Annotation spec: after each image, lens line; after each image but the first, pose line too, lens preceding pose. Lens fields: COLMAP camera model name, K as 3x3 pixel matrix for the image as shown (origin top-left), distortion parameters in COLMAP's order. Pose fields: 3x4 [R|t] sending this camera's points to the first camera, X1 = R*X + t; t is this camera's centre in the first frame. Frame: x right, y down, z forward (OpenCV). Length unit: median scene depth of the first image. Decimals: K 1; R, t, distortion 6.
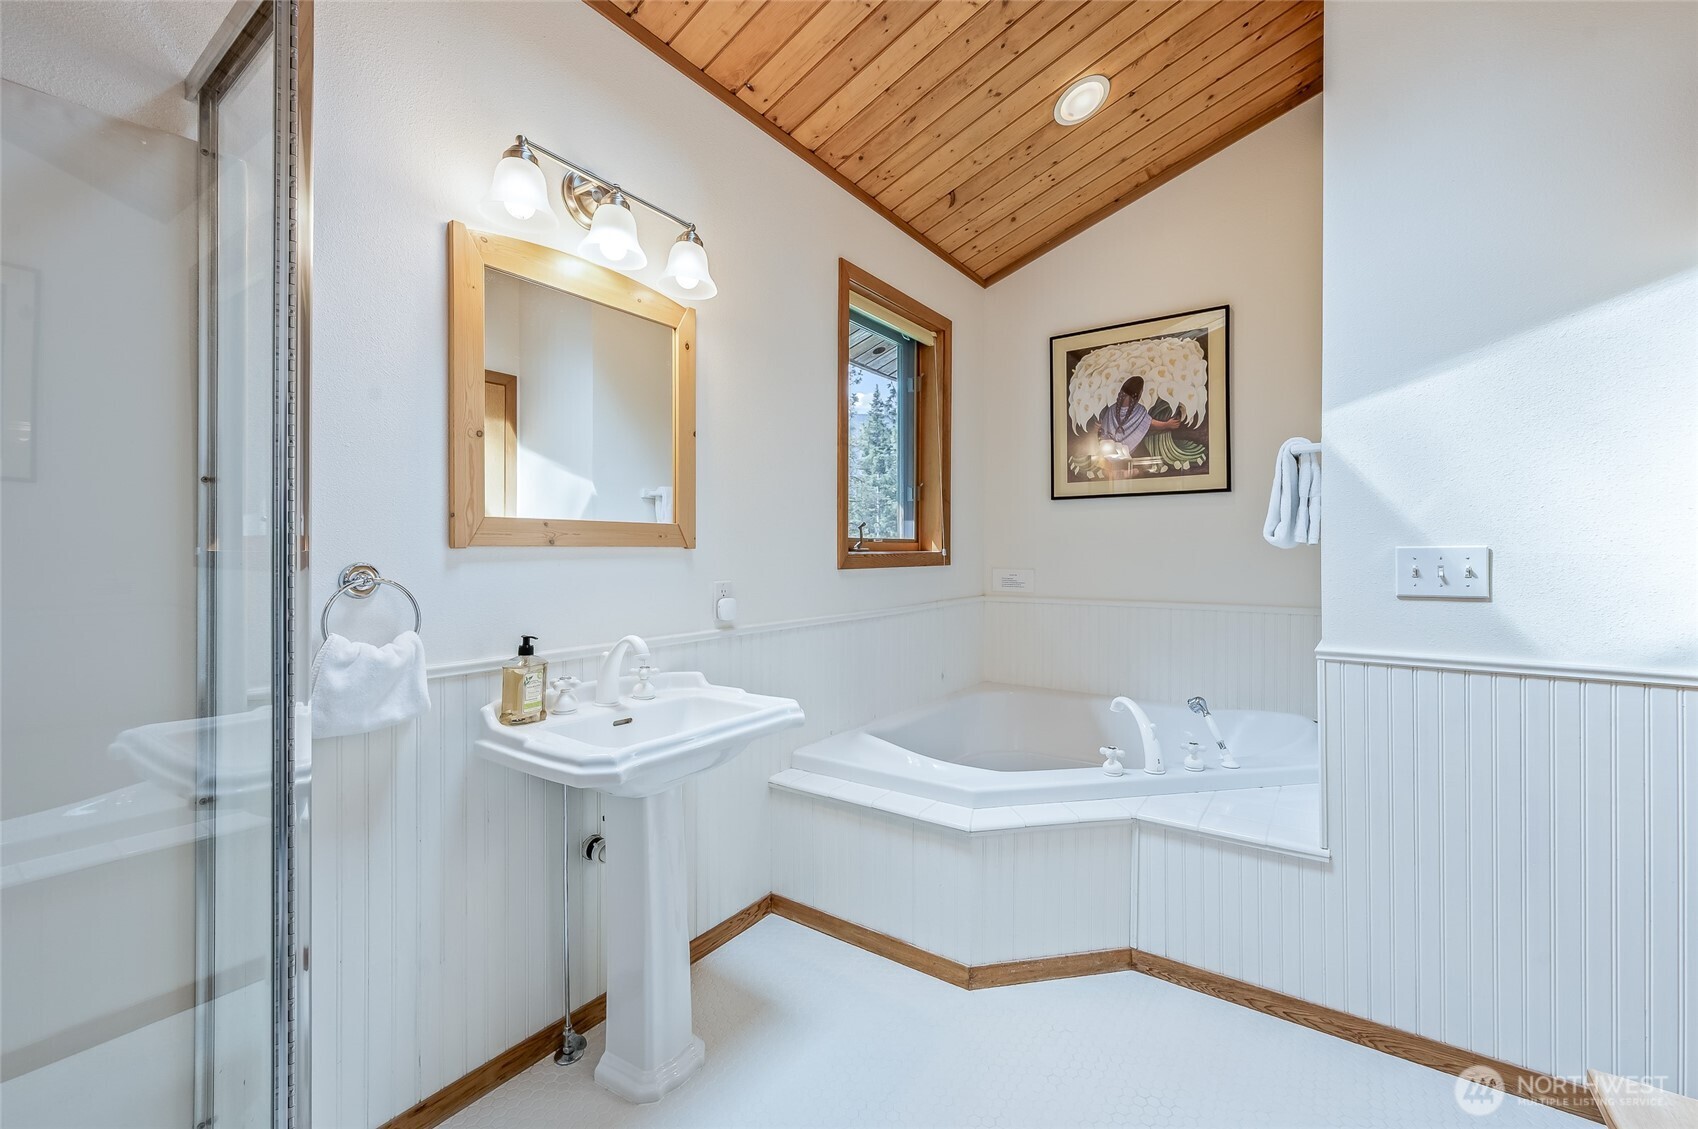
lens RADIAL K [[695.3, 0, 849.4], [0, 695.3, 556.0], [0, 0, 1]] dist [0.007124, -0.000069]
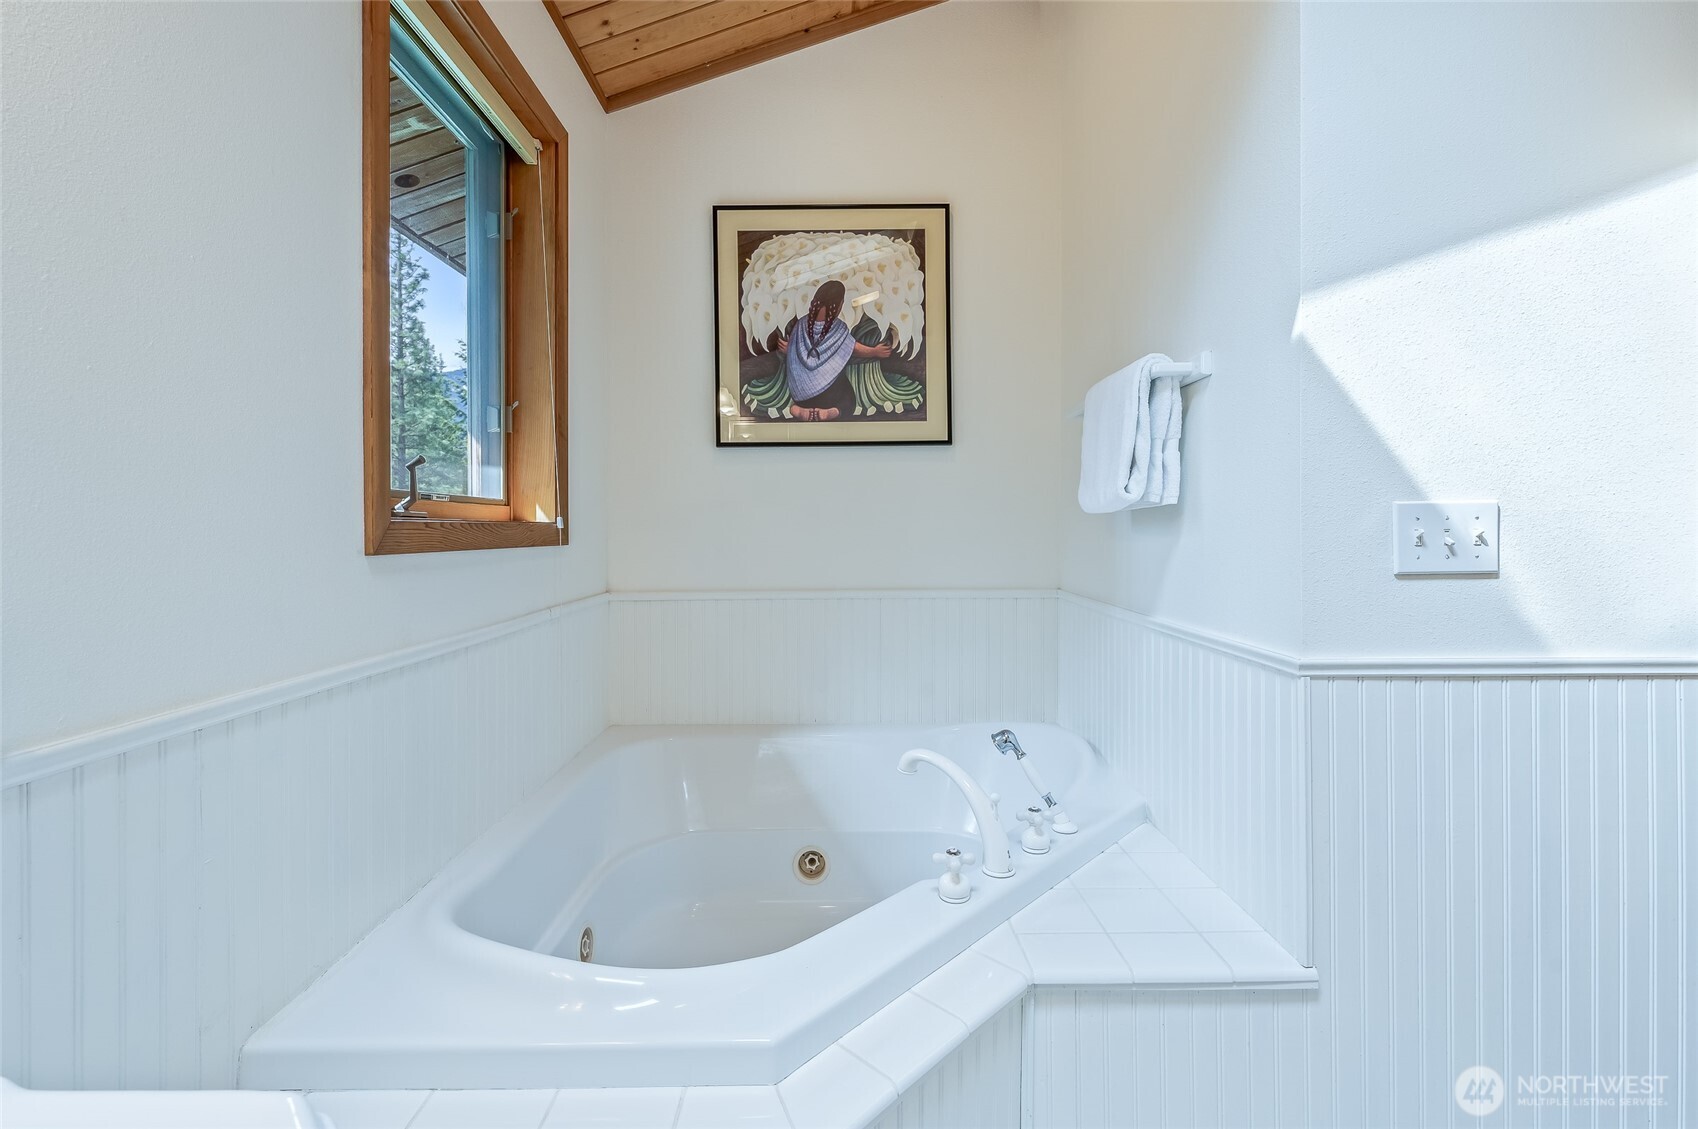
lens RADIAL K [[695.3, 0, 791.4], [0, 695.3, 535.6], [0, 0, 1]] dist [0.007124, -0.000069]
pose [[0.811080, -0.005681, 0.584908, -0.052177], [0.008569, 0.999961, -0.002171, 0.008948], [-0.584872, 0.006773, 0.811097, 0.448631]]
